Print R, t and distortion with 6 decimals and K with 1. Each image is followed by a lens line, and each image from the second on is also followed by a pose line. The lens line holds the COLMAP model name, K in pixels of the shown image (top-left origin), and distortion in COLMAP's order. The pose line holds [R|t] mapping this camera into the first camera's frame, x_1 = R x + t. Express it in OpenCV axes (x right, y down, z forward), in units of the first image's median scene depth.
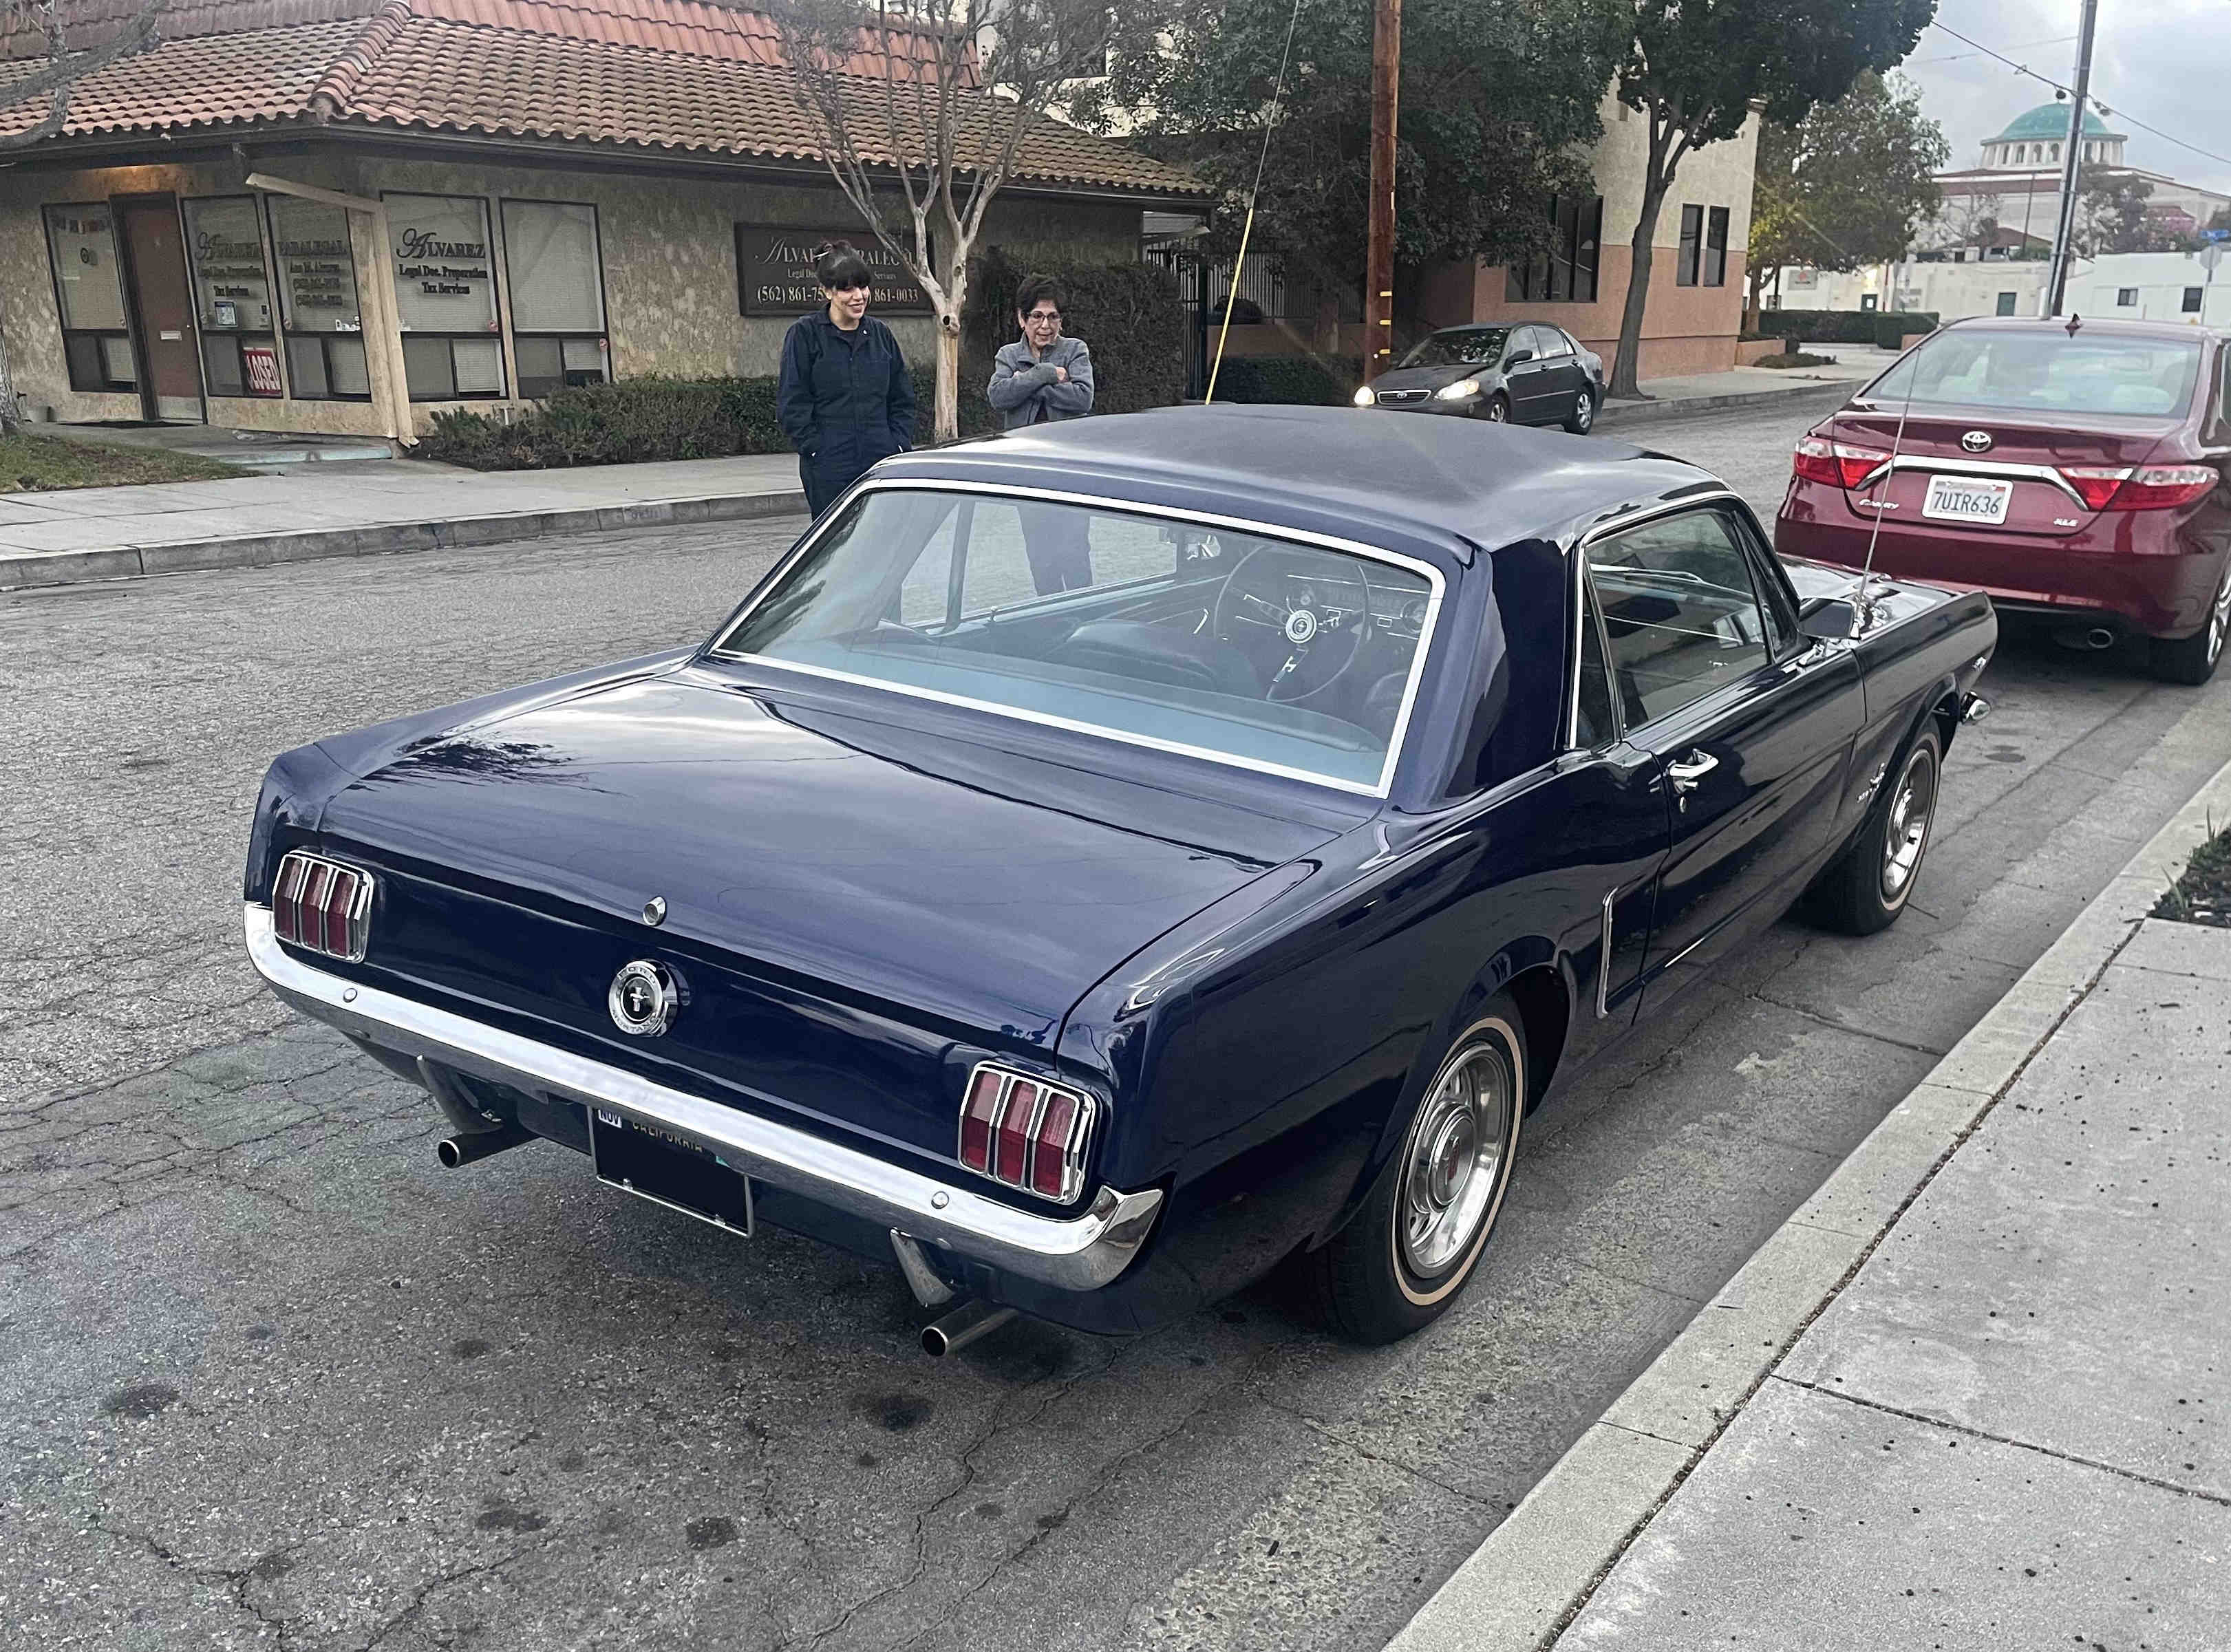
lens RADIAL K [[1893.3, 0, 1115.5], [0, 1893.3, 826.0], [0, 0, 1]] dist [0.037262, 0.000808]
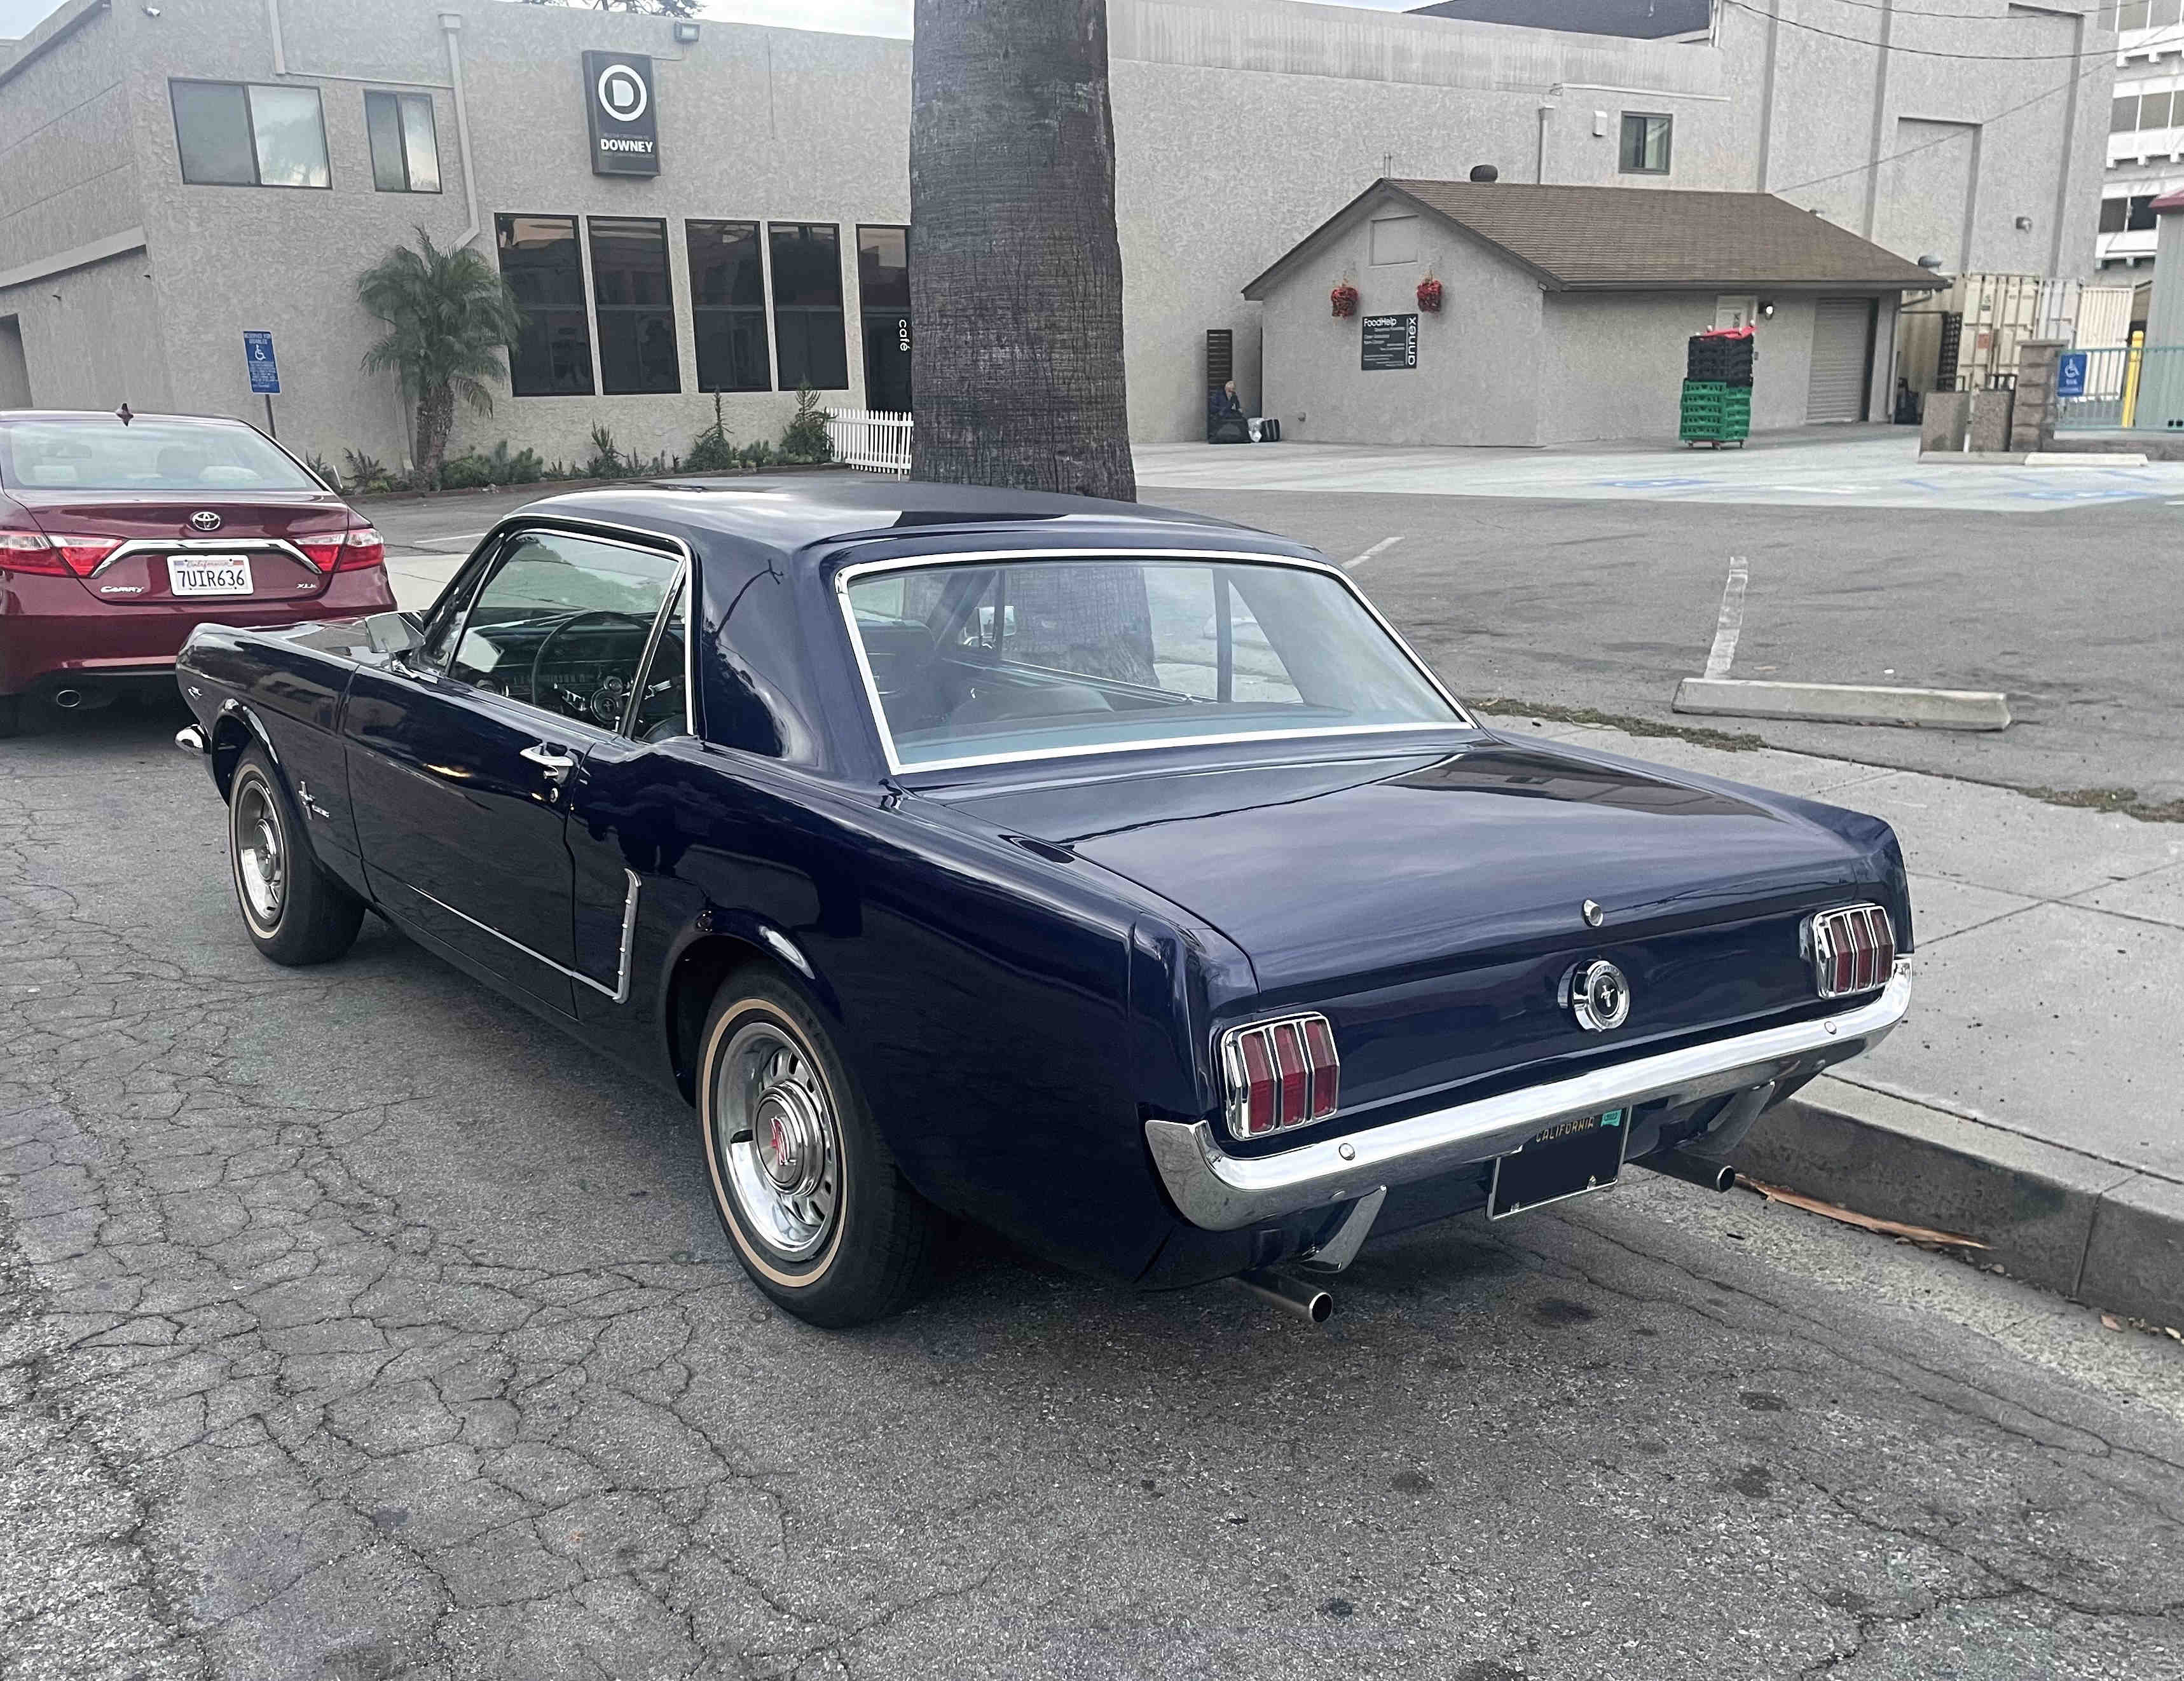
lens RADIAL K [[1741.2, 0, 1092.0], [0, 1741.2, 840.5], [0, 0, 1]] dist [0.009541, 0.003515]
pose [[0.433062, -0.236859, 0.869687, -0.230519], [0.254926, 0.957648, 0.133874, -0.037287], [-0.864564, 0.163730, 0.475102, 0.149431]]
